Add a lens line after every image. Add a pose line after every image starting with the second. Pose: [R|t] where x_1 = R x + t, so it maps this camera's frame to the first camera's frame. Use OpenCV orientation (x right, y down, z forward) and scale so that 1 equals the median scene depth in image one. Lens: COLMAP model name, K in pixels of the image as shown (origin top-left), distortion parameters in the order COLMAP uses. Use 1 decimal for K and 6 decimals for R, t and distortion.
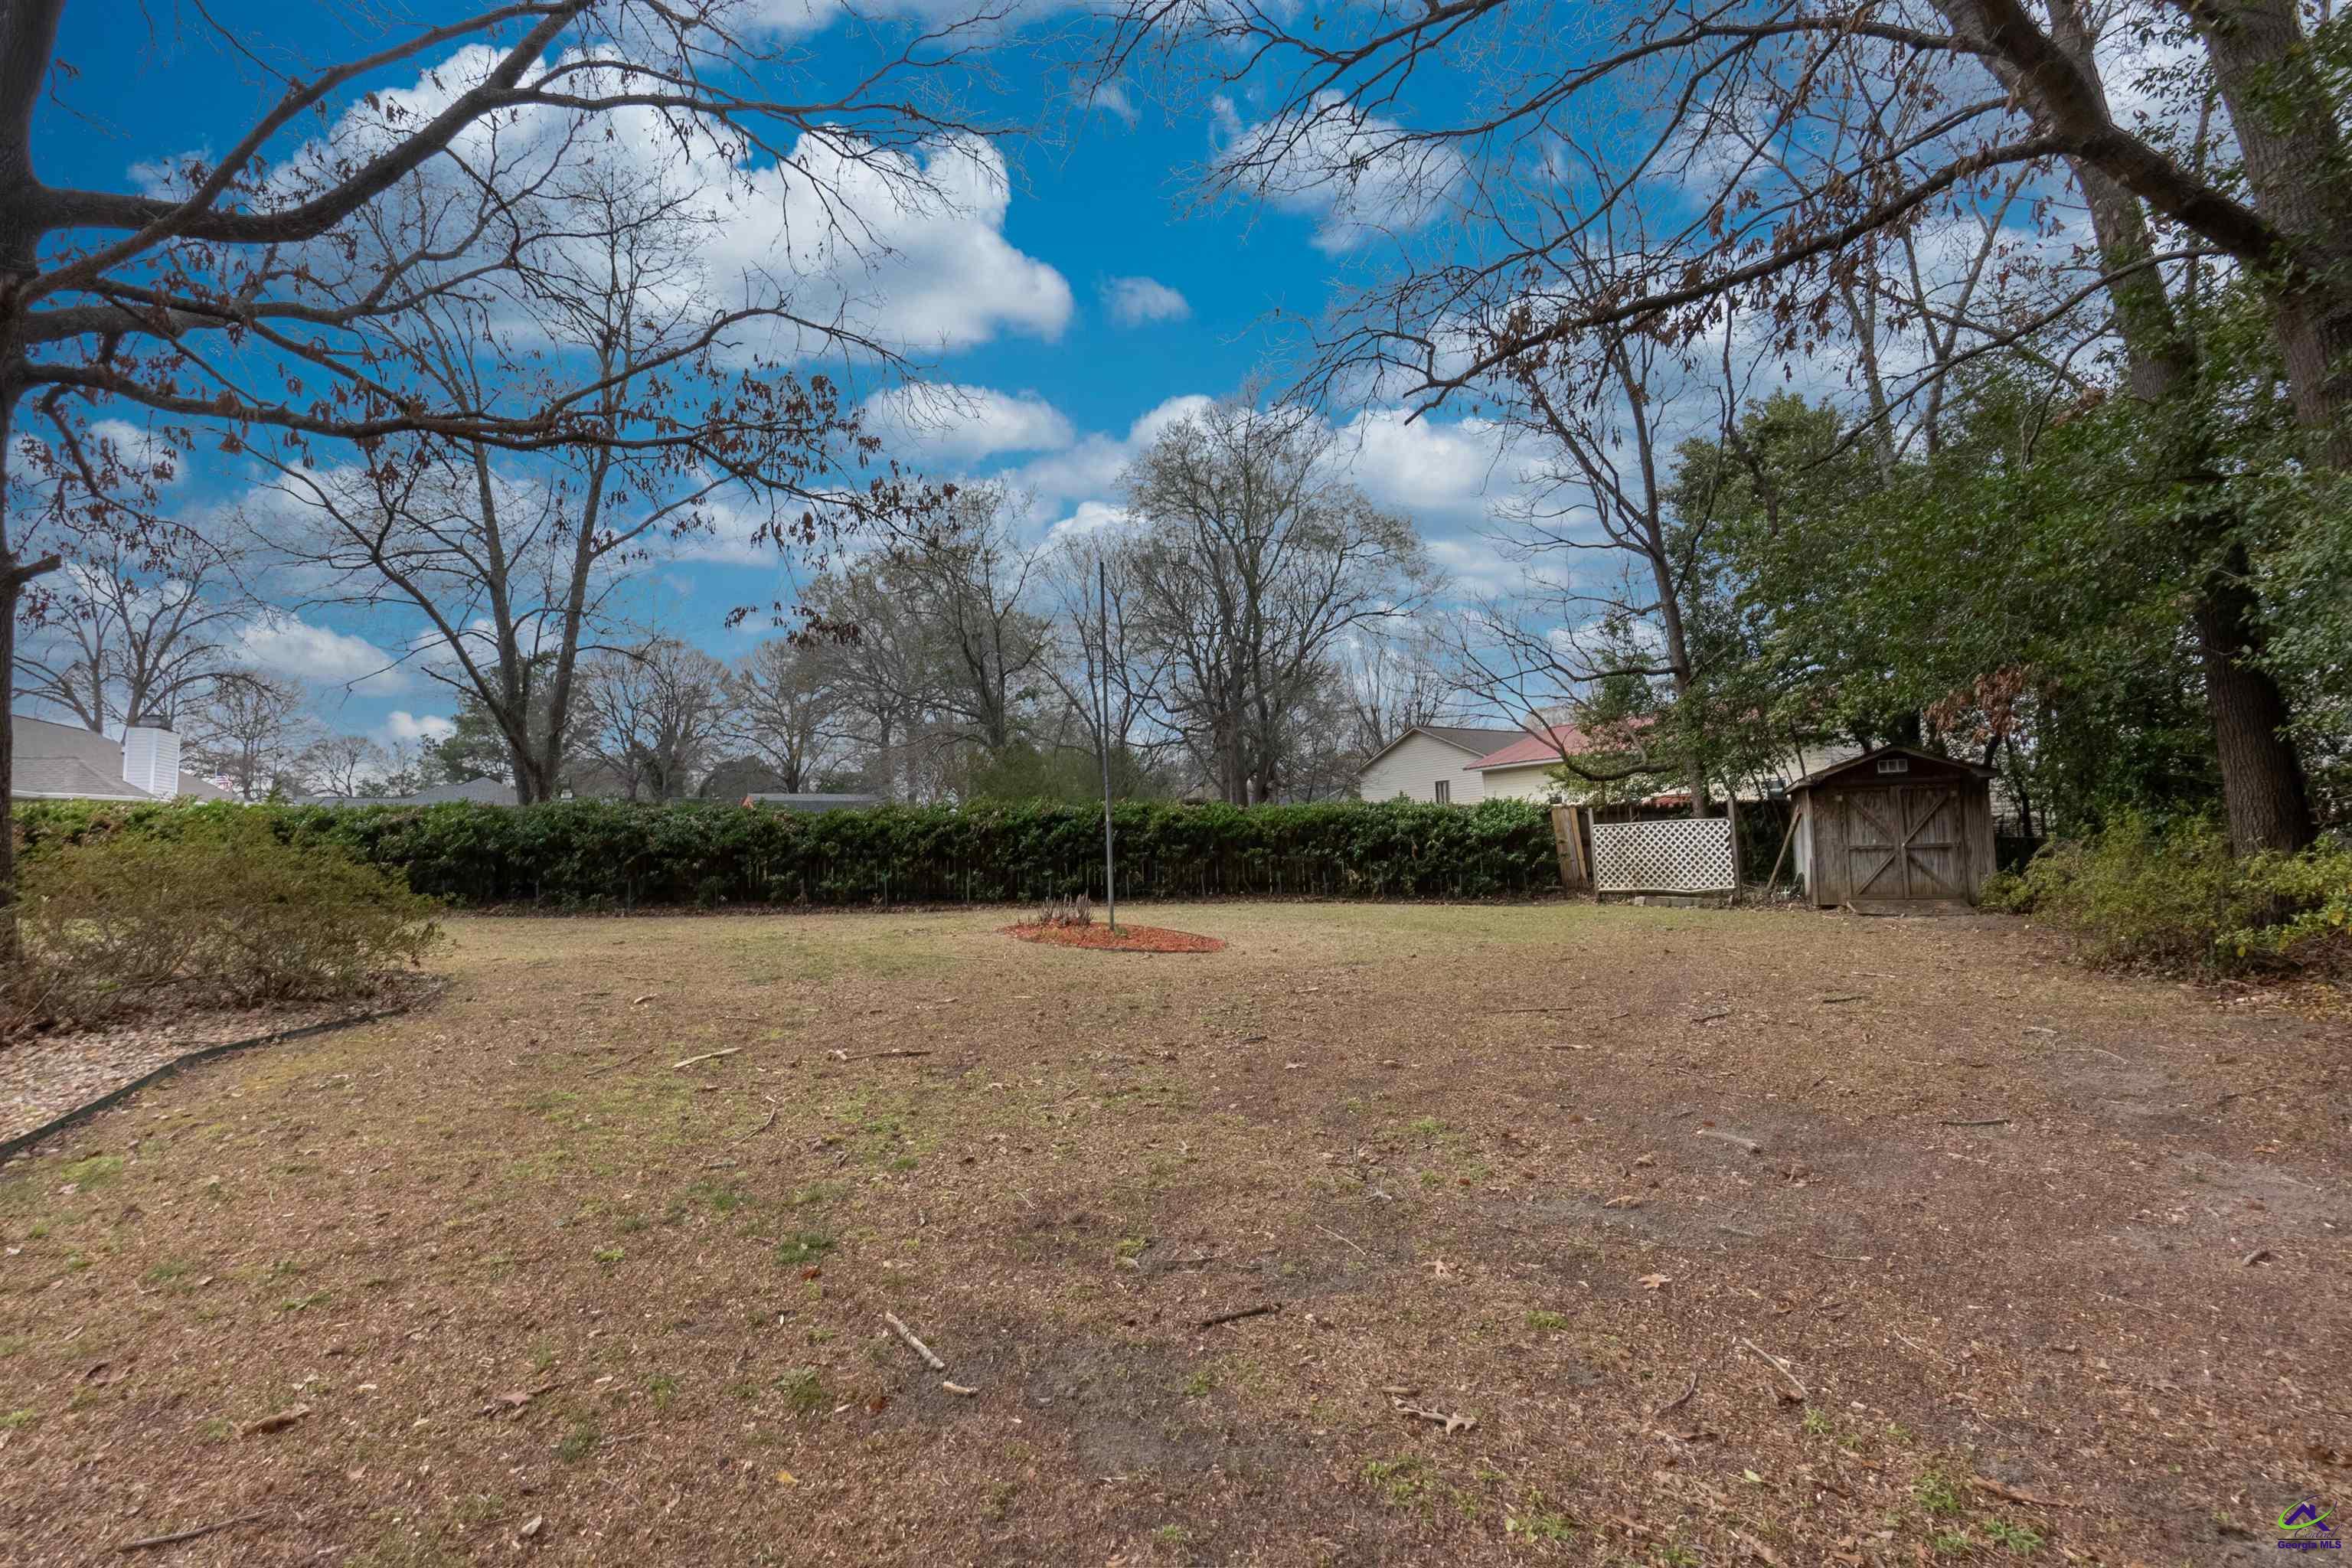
lens RADIAL K [[1133.3, 0, 1150.5], [0, 1133.3, 758.5], [0, 0, 1]] dist [-0.000112, 0.000081]
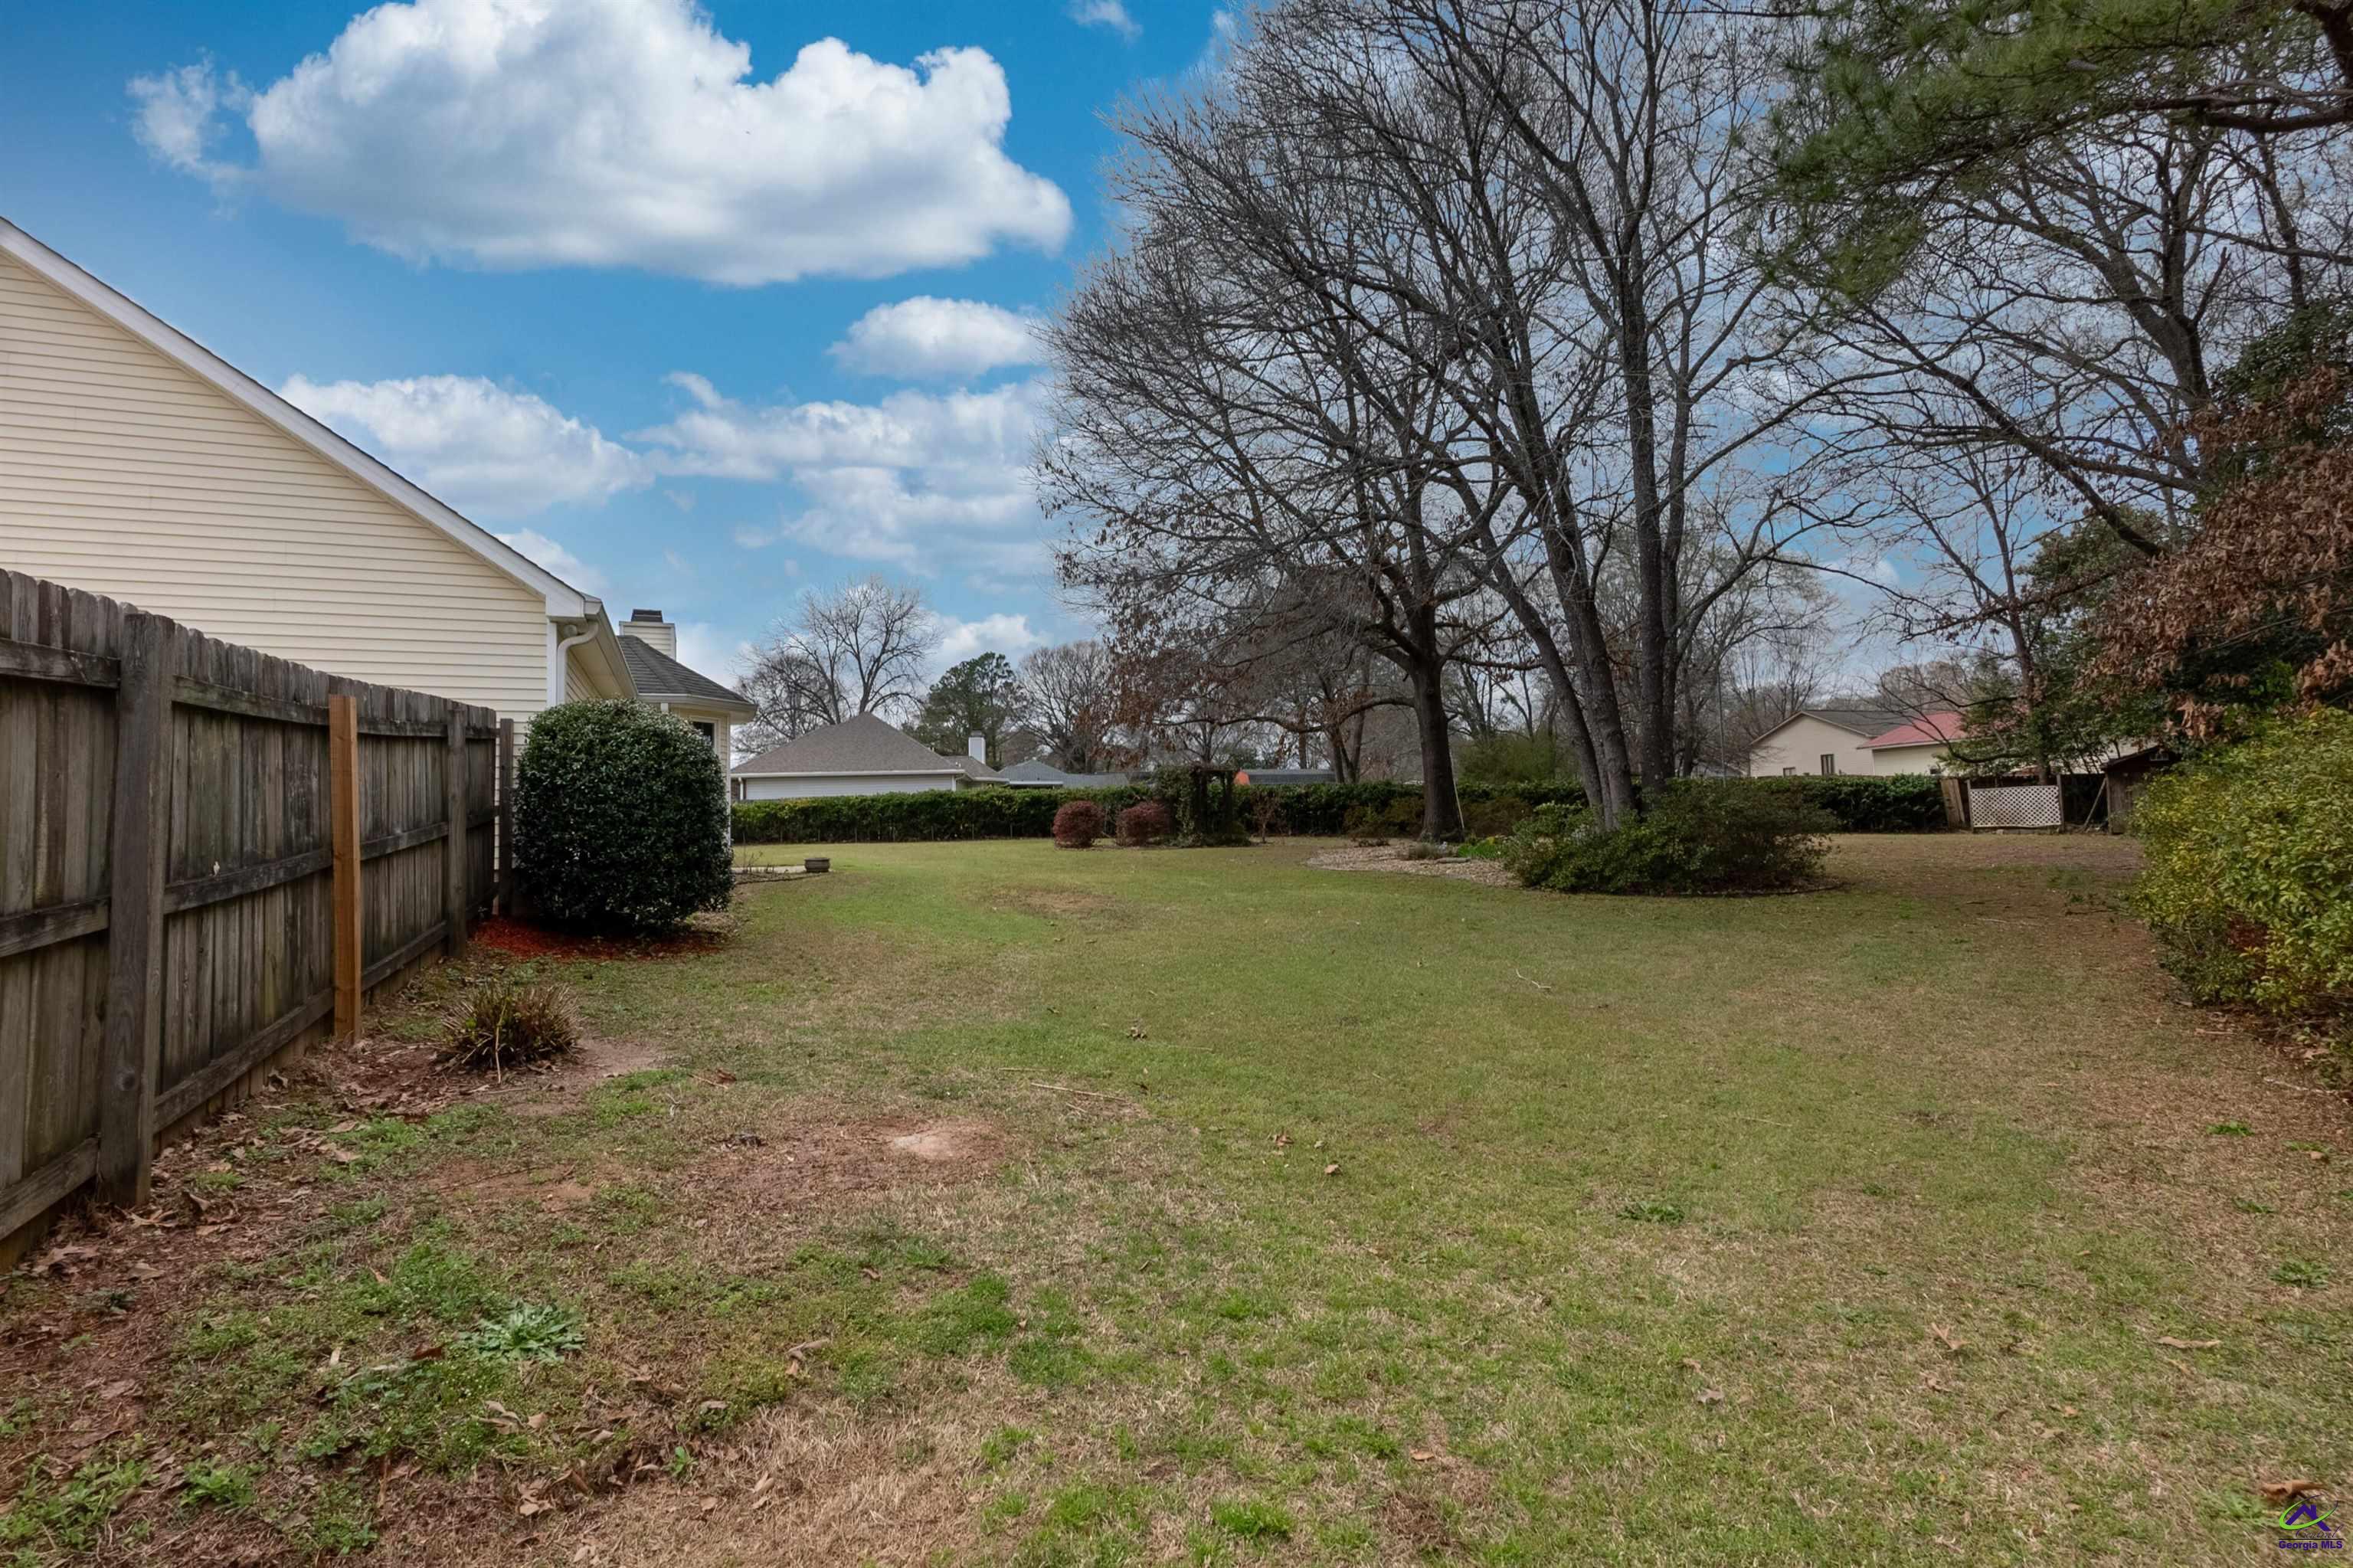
lens RADIAL K [[1130.4, 0, 1188.0], [0, 1130.4, 772.0], [0, 0, 1]] dist [-0.001258, 0.000083]
pose [[0.974705, -0.009589, -0.223290, -0.361433], [0.018453, 0.999121, 0.037645, -0.051197], [0.222732, -0.040813, 0.974025, -0.878606]]
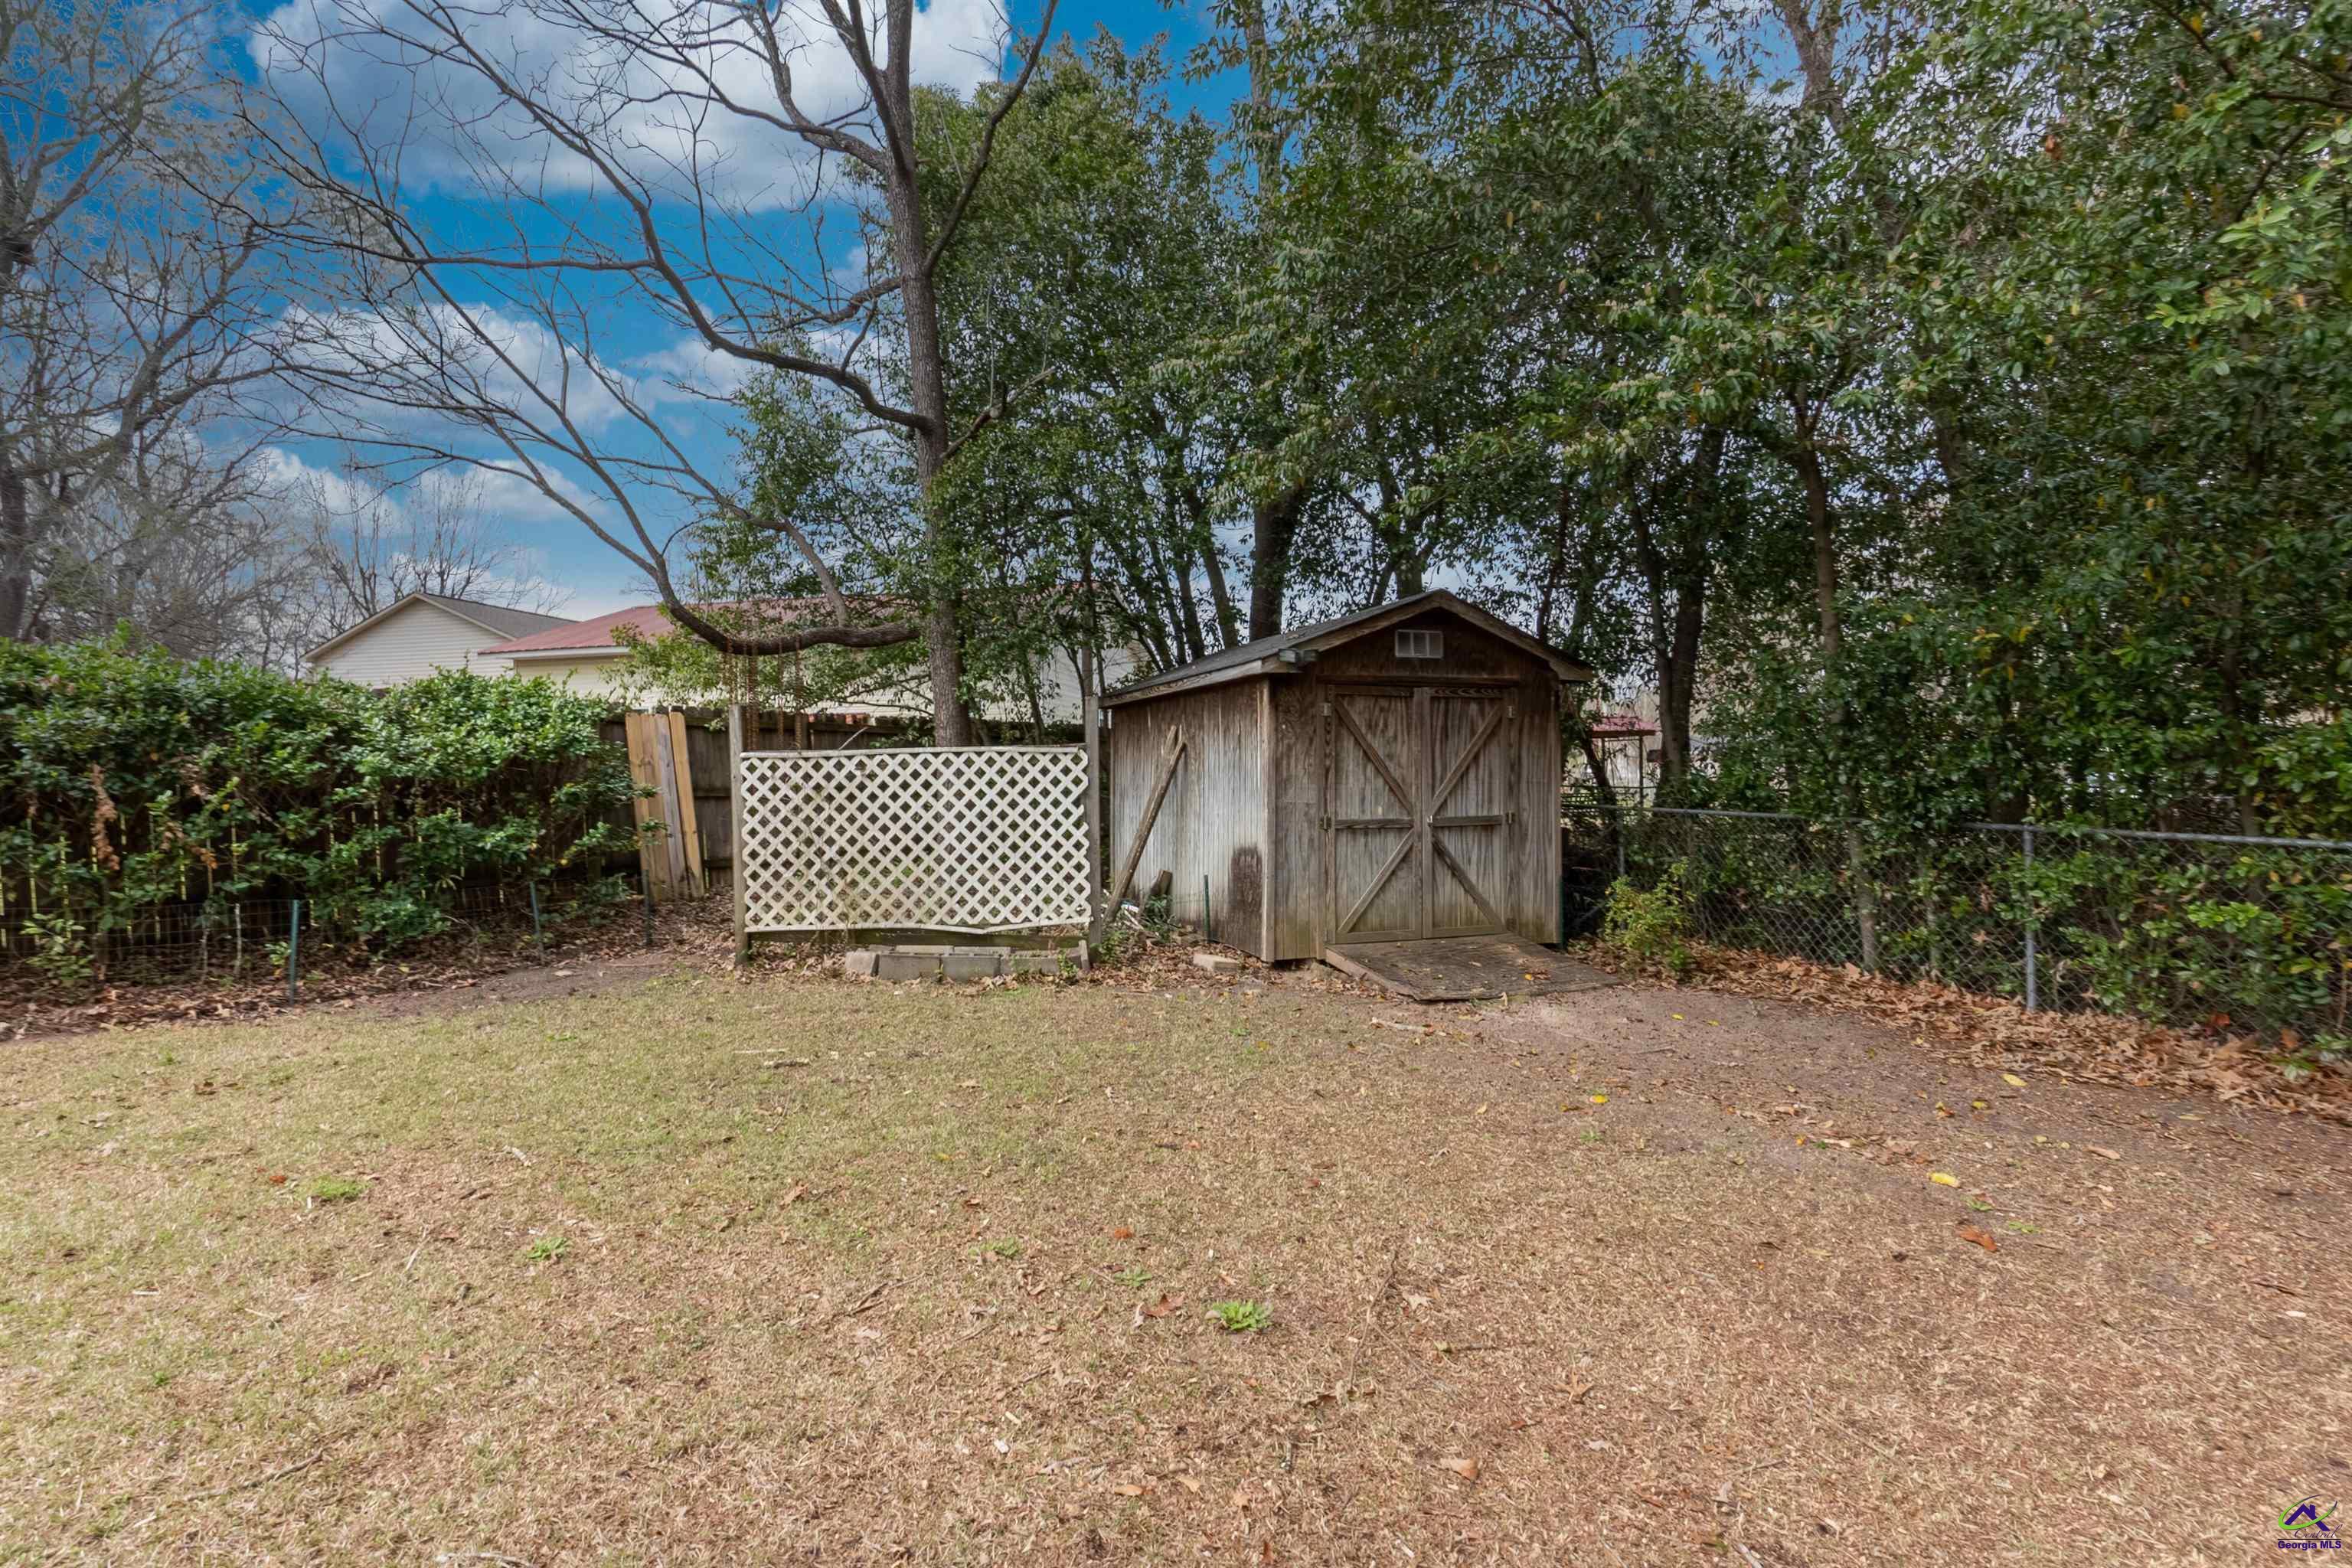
lens RADIAL K [[1133.3, 0, 1150.5], [0, 1133.3, 758.5], [0, 0, 1]] dist [-0.000112, 0.000081]
pose [[0.716923, 0.031057, 0.696460, 0.222972], [-0.072077, 0.996956, 0.029738, 0.038935], [-0.693416, -0.071519, 0.716979, 0.624387]]
